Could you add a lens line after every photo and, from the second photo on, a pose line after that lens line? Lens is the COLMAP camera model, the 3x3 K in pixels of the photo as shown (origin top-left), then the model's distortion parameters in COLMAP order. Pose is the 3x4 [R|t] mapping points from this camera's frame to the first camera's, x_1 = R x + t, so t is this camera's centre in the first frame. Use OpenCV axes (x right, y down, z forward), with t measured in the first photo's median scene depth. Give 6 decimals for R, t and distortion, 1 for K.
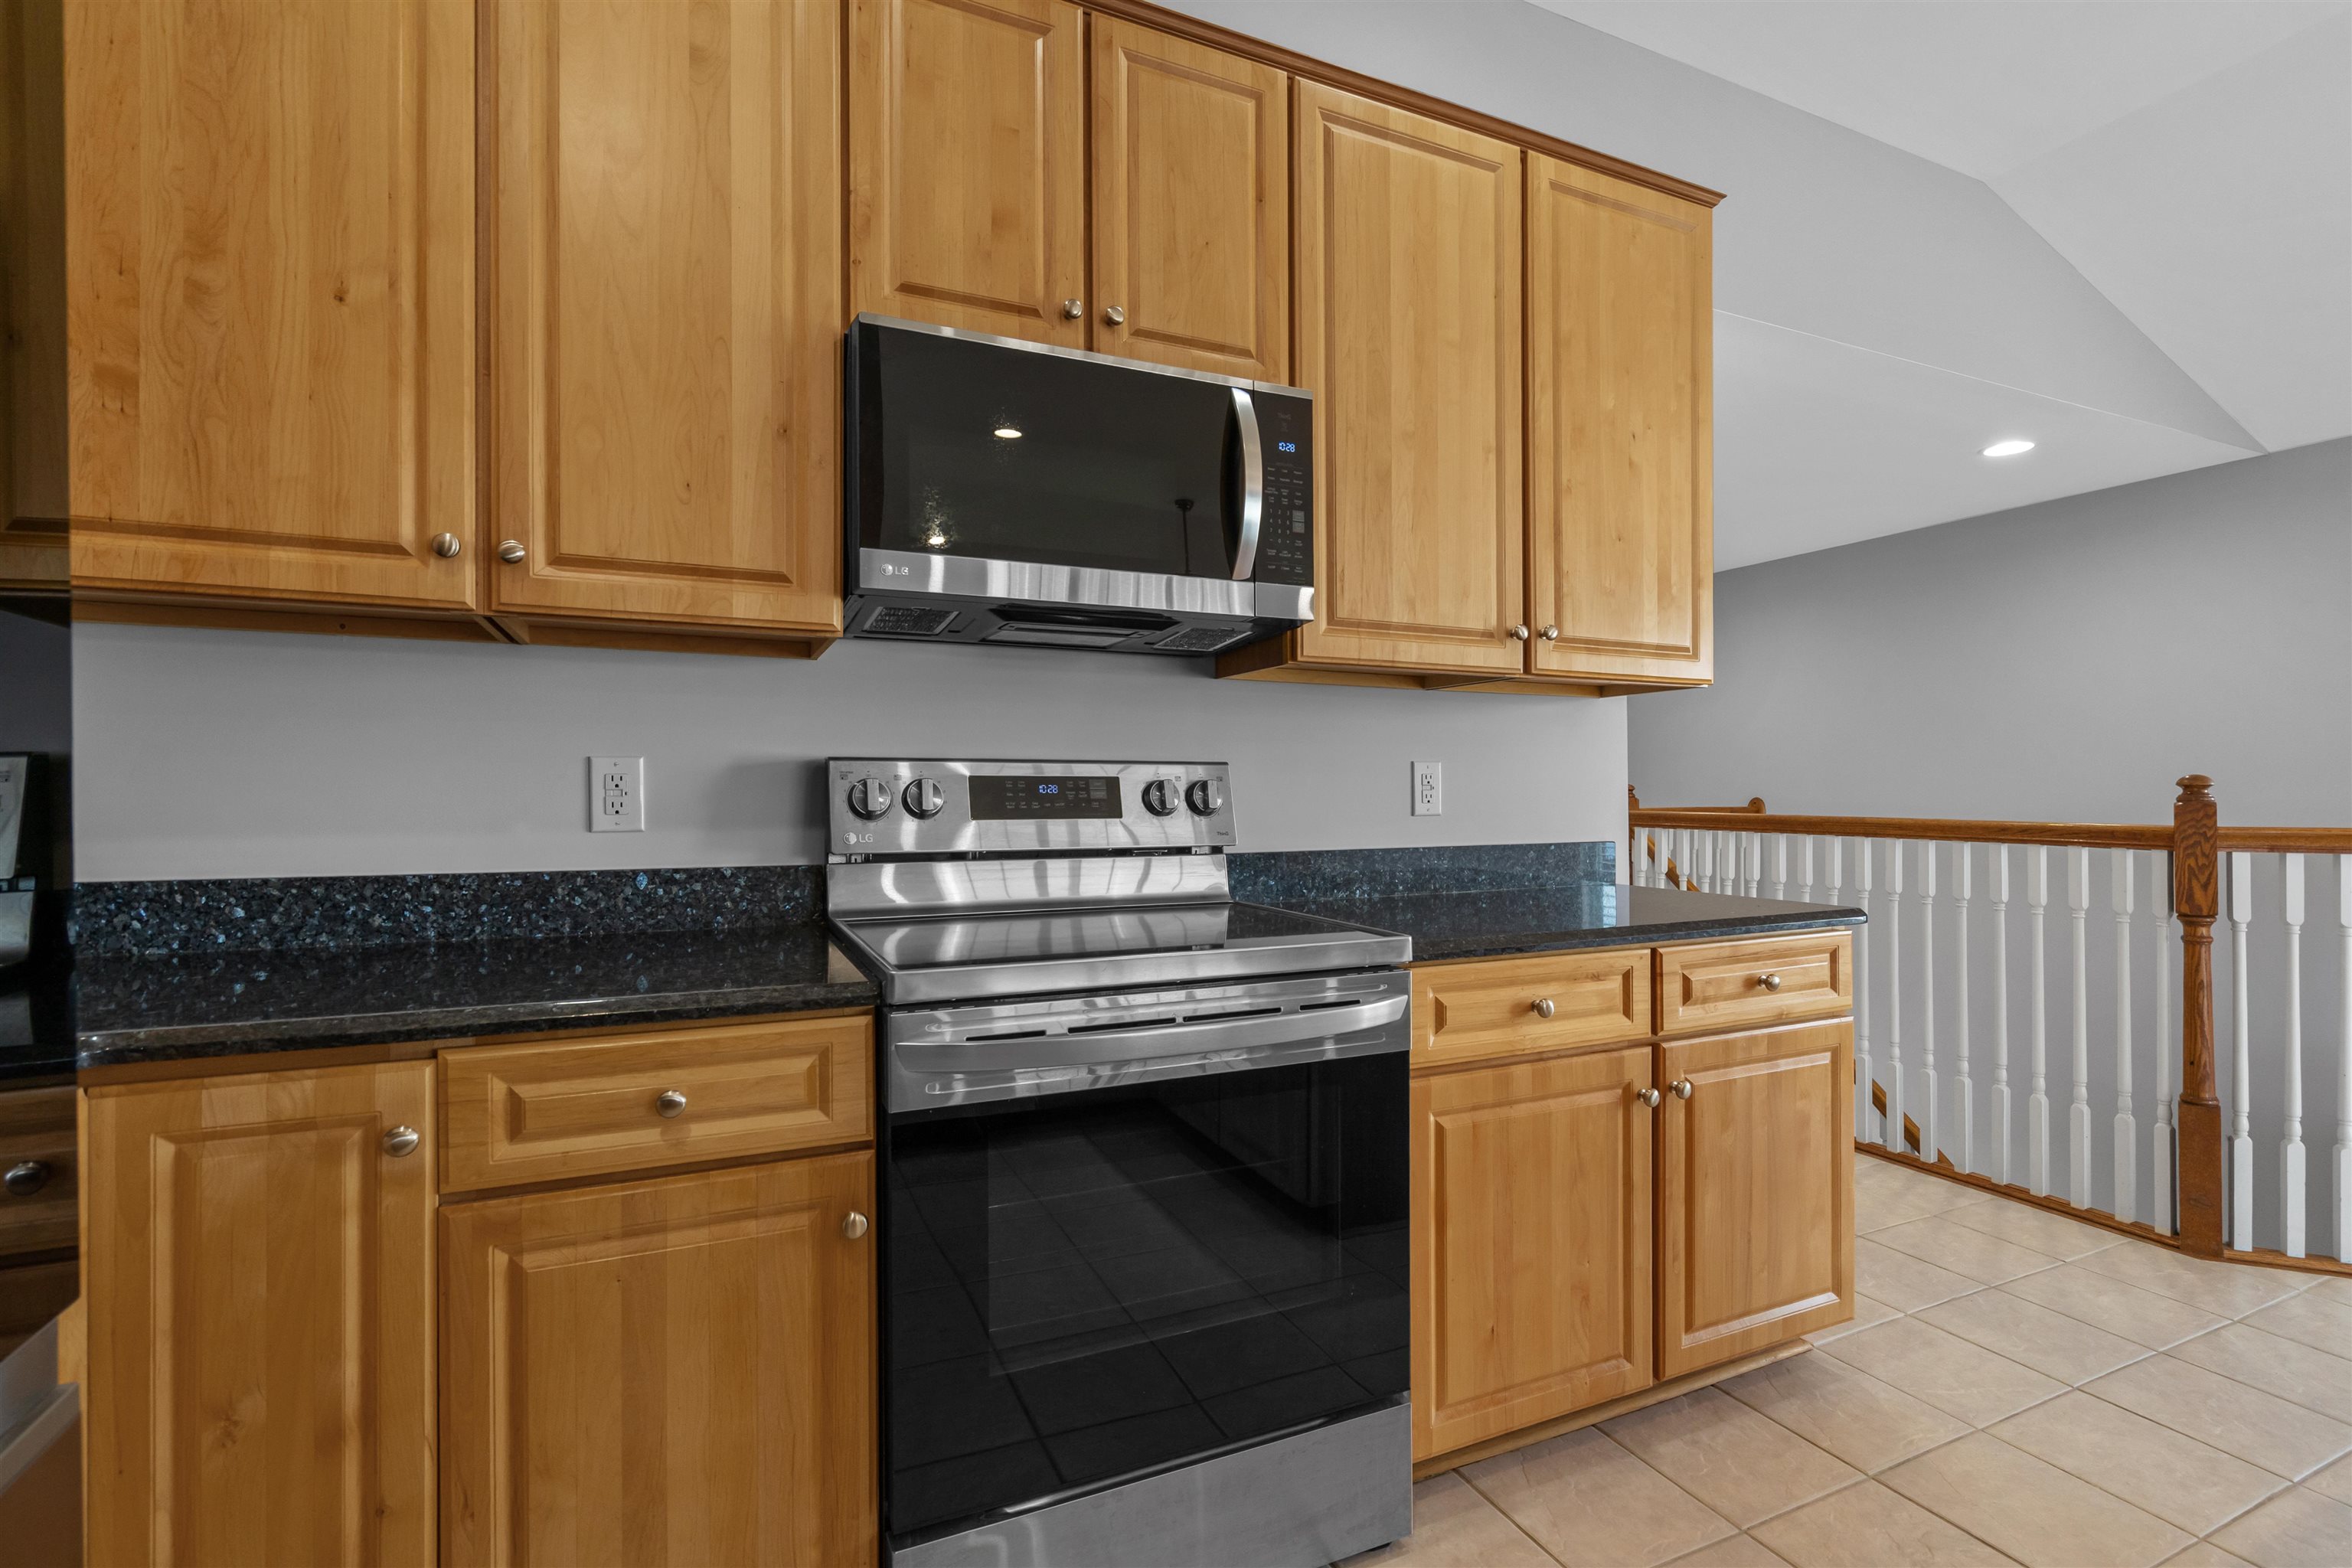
lens RADIAL K [[1072.7, 0, 1181.8], [0, 1072.7, 795.1], [0, 0, 1]] dist [-0.004932, 0.002905]
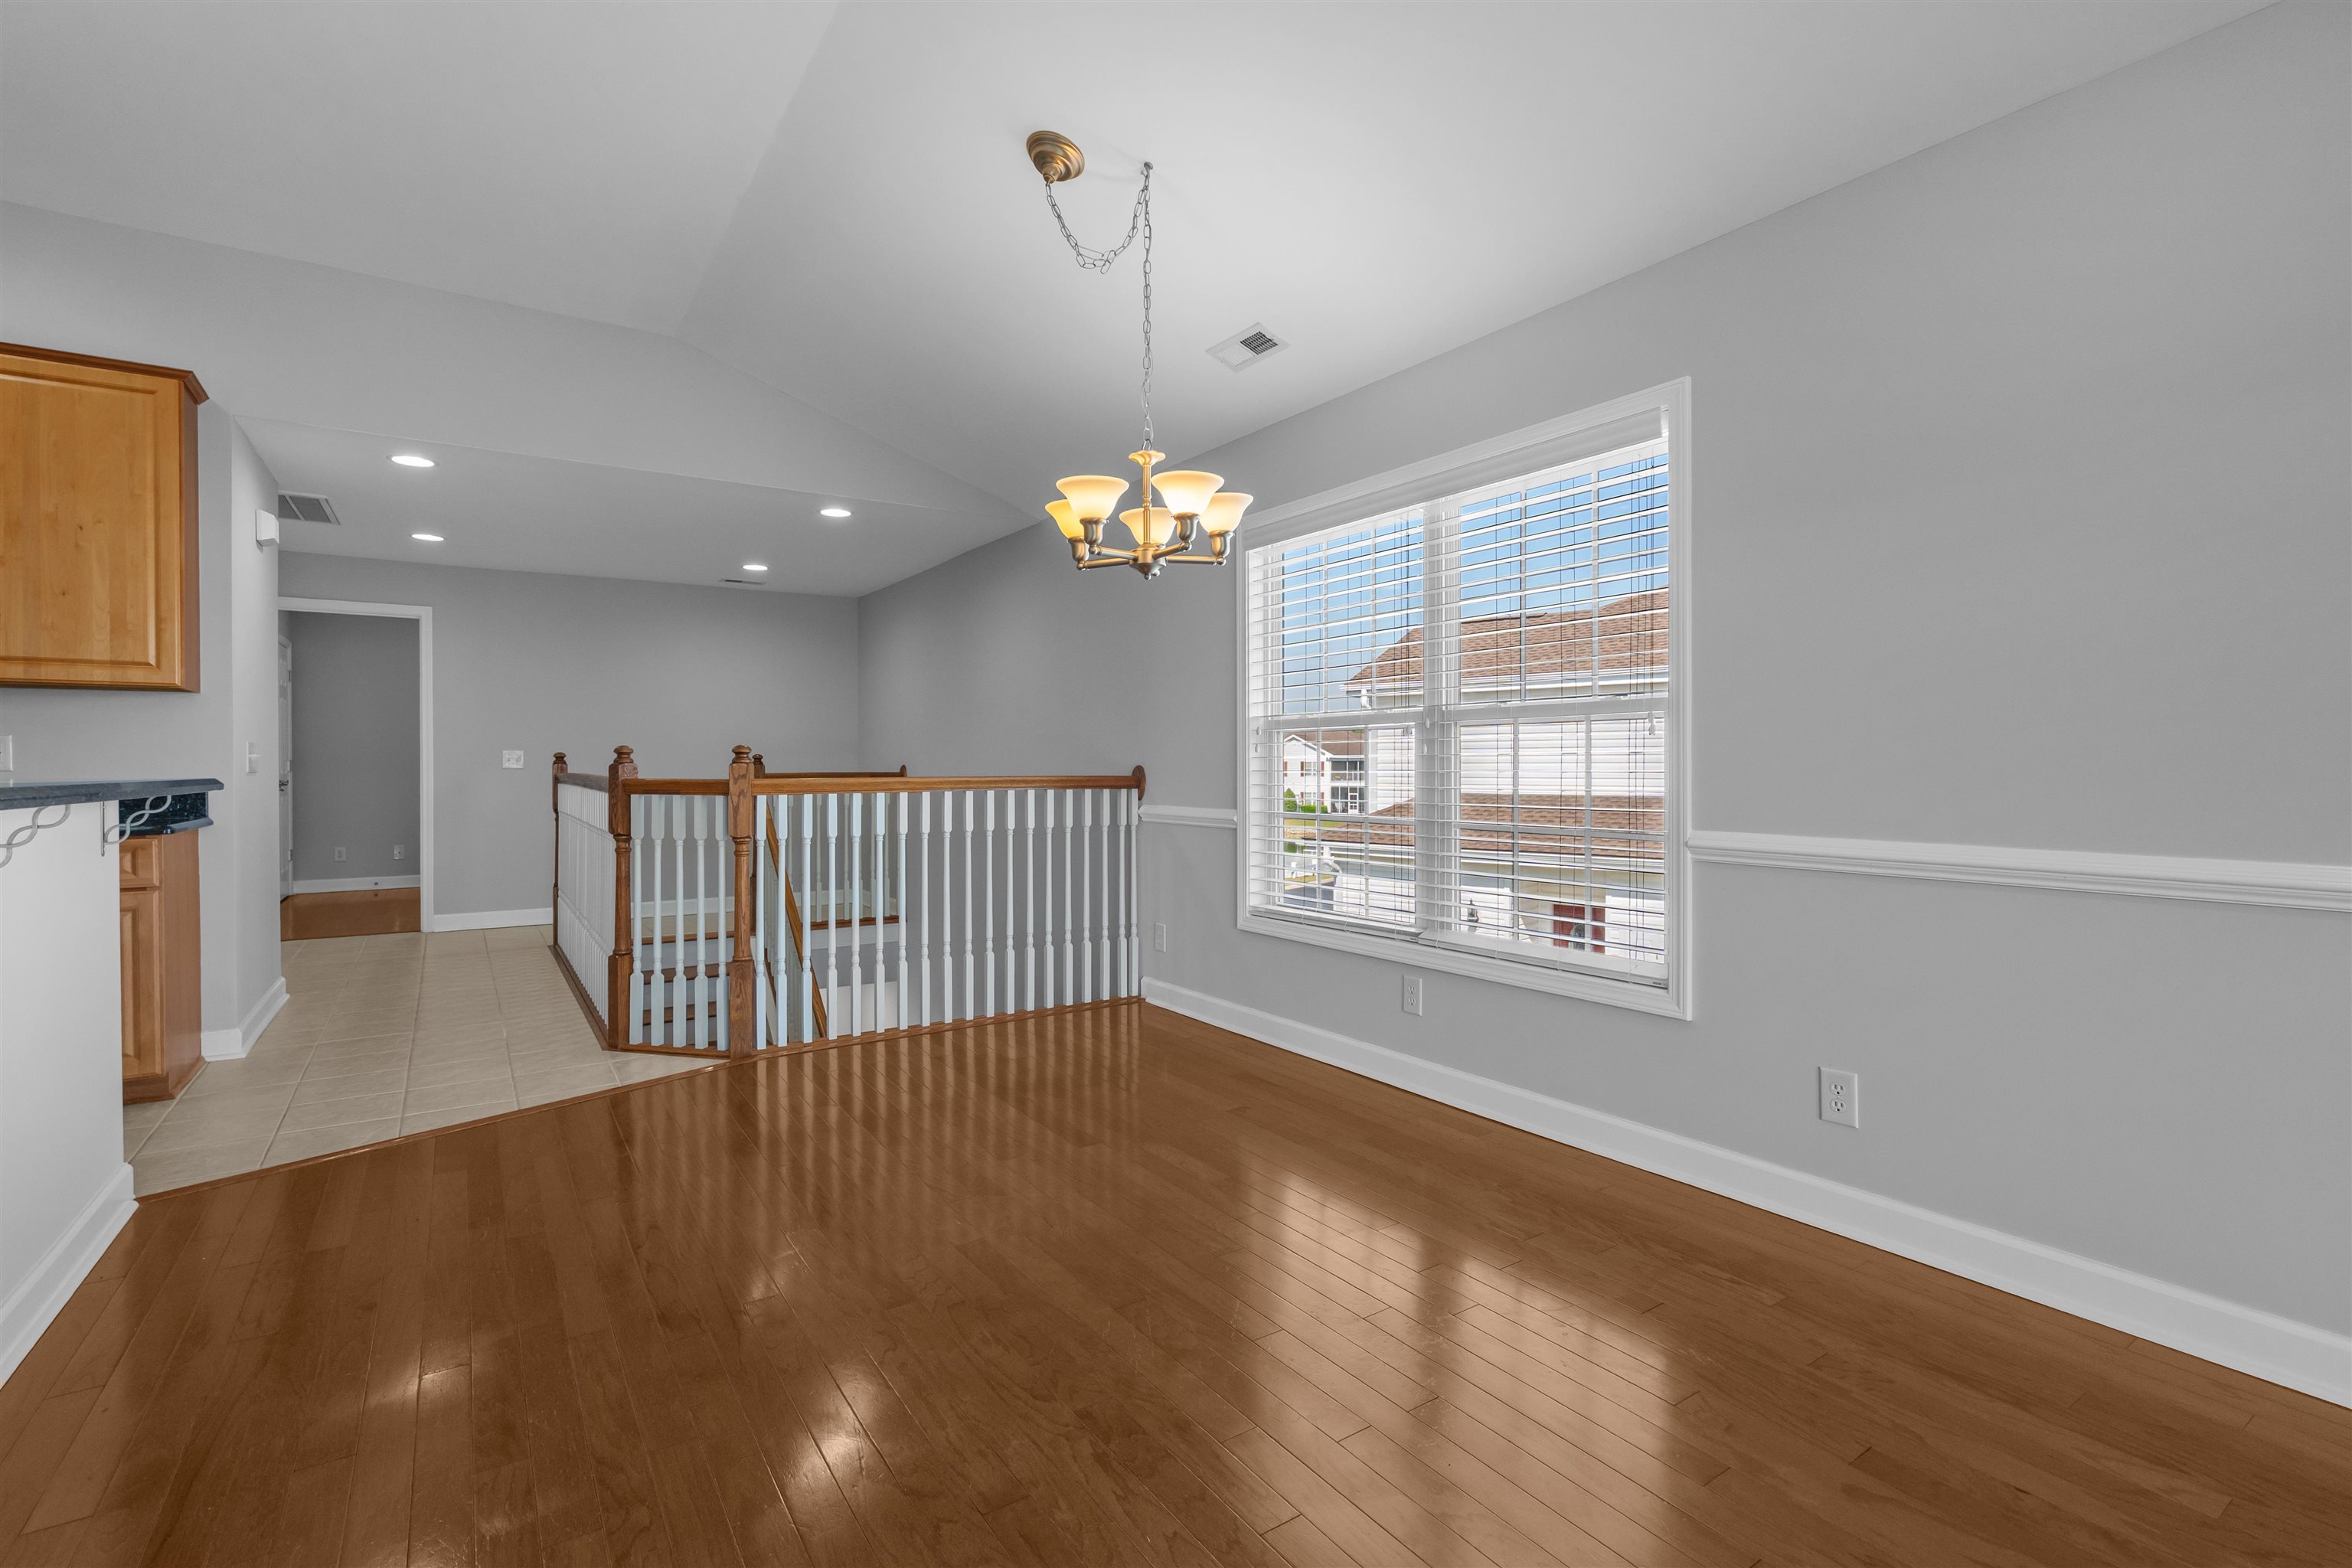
lens RADIAL K [[1072.7, 0, 1169.9], [0, 1072.7, 774.9], [0, 0, 1]] dist [-0.004932, 0.002905]
pose [[0.987967, -0.000717, 0.154661, 2.172670], [-0.000398, 0.999974, 0.007175, 0.019529], [-0.154662, -0.007151, 0.987942, -0.990781]]
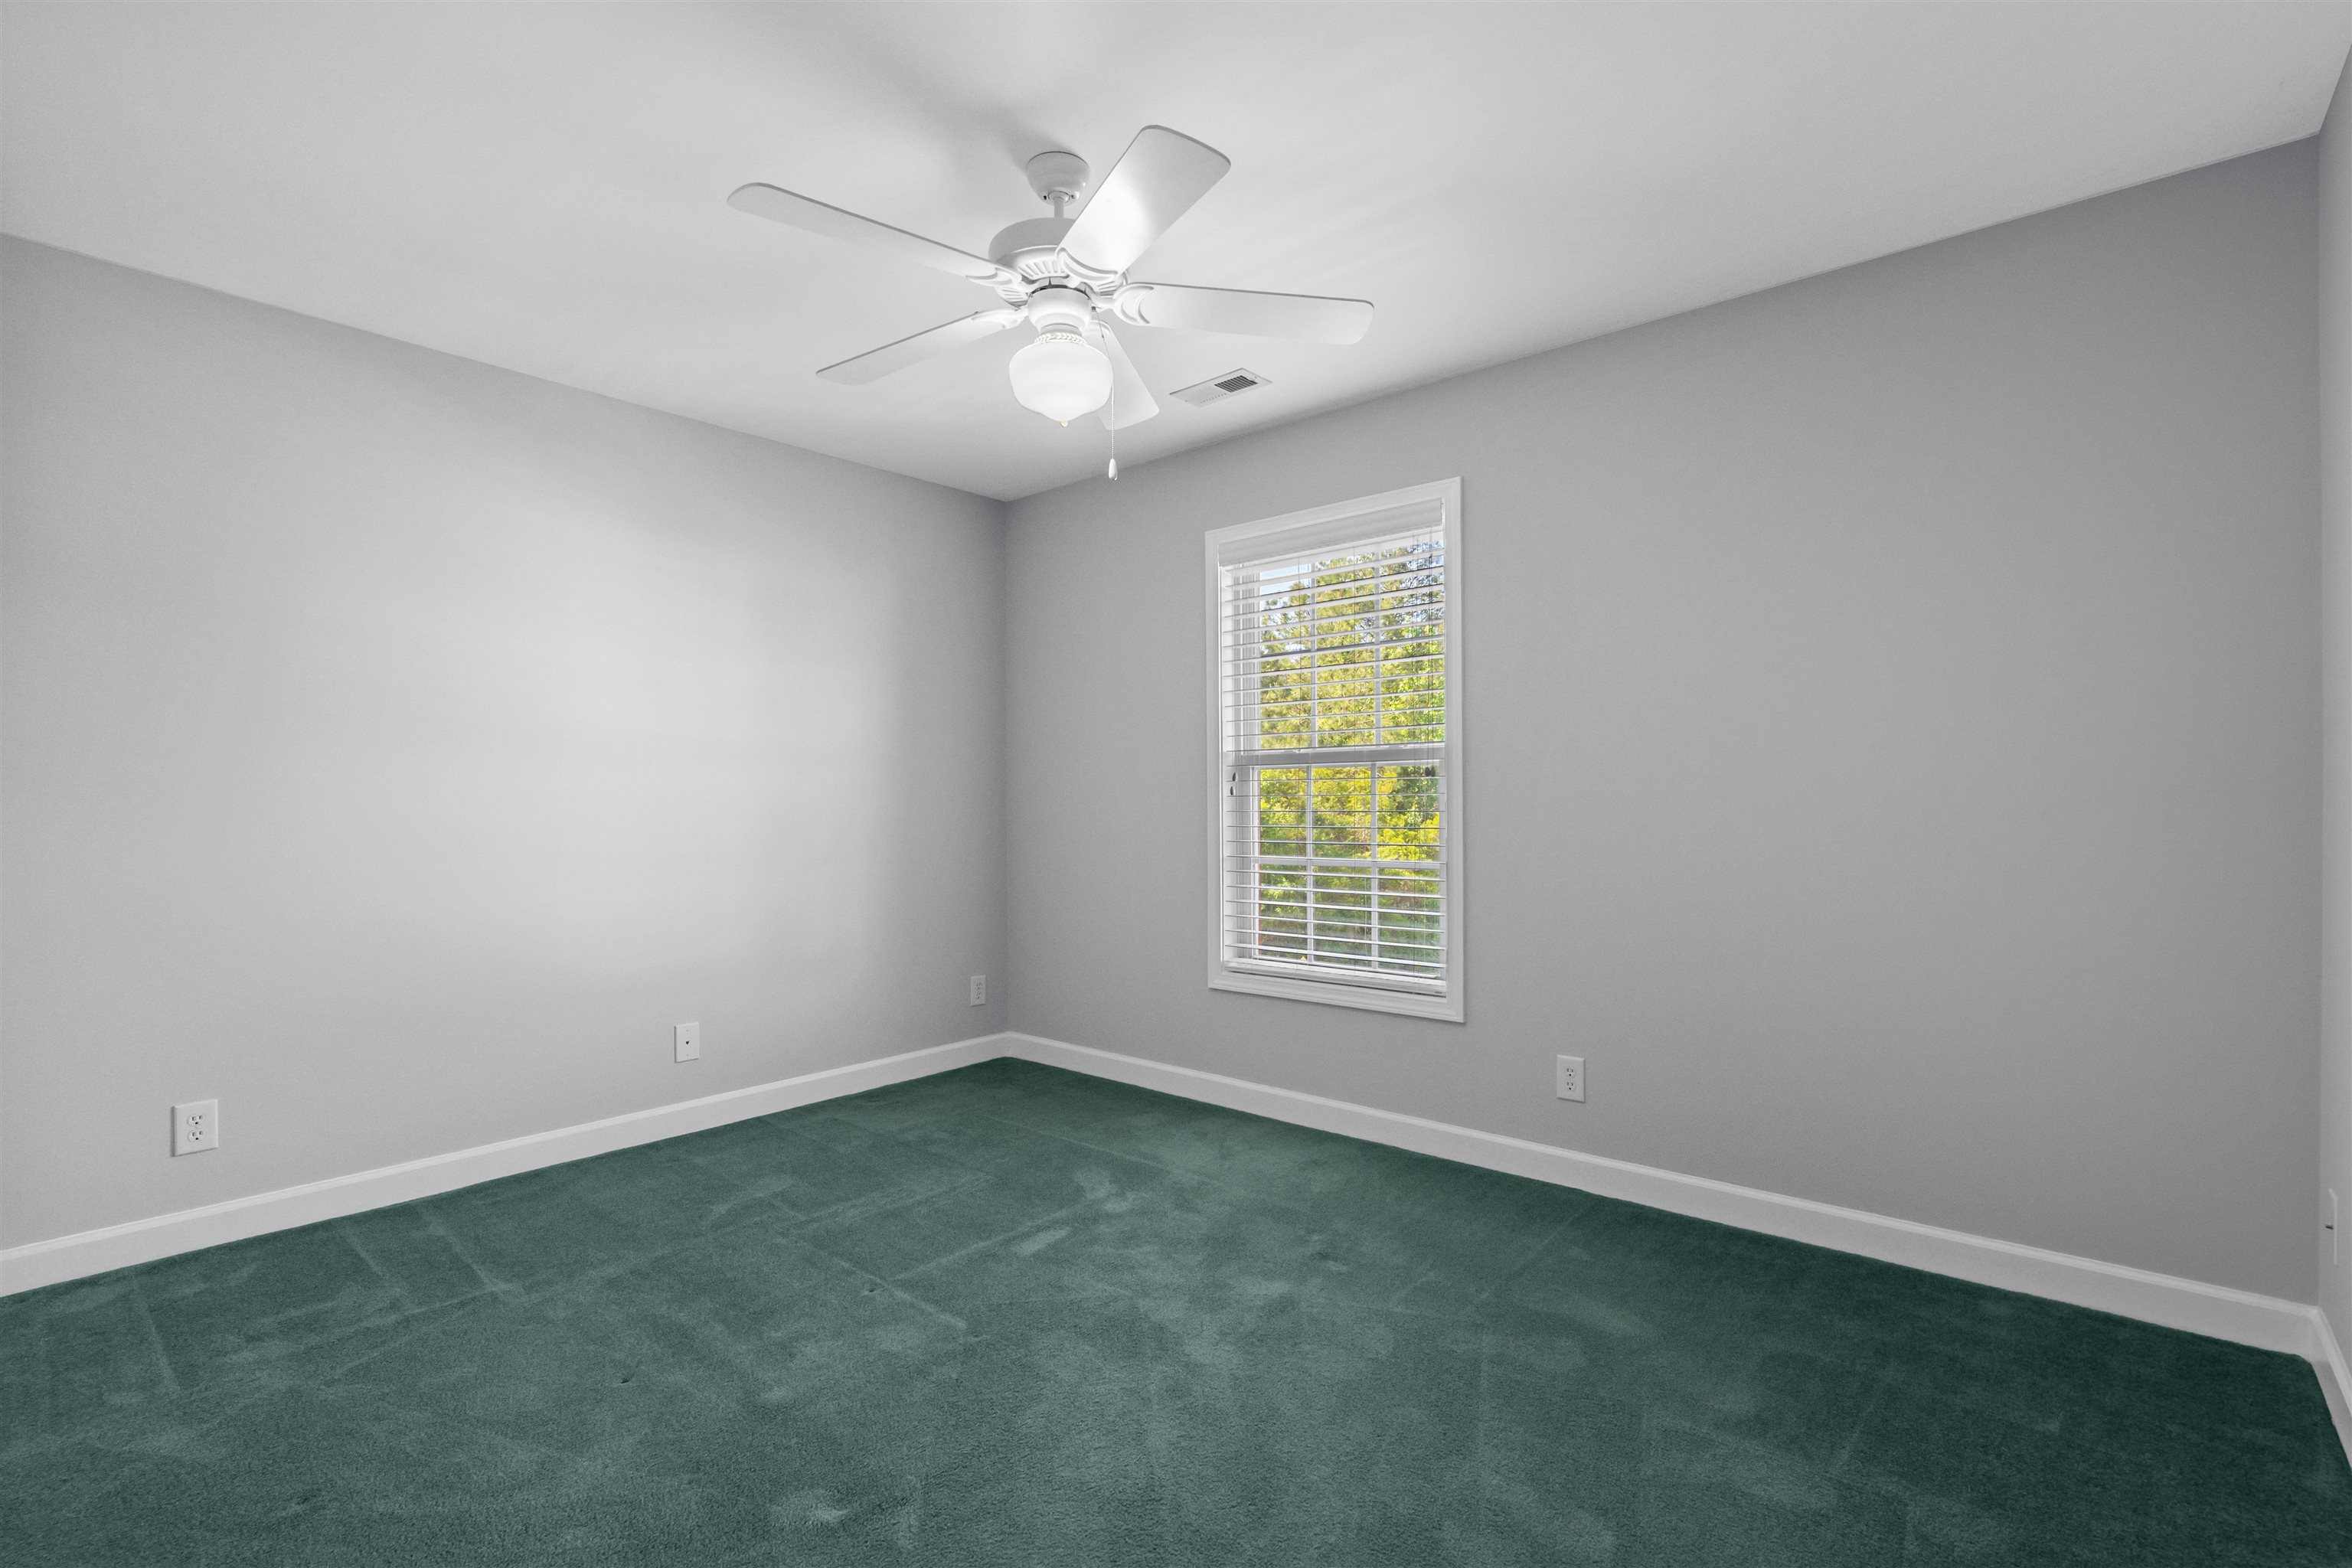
lens RADIAL K [[869.9, 0, 1177.7], [0, 869.9, 785.7], [0, 0, 1]] dist [0.000638, -0.000030]
pose [[0.862284, 0.012938, 0.506259, 1.764342], [-0.001051, 0.999717, -0.023759, 0.019667], [-0.506423, 0.019954, 0.862054, -0.133017]]
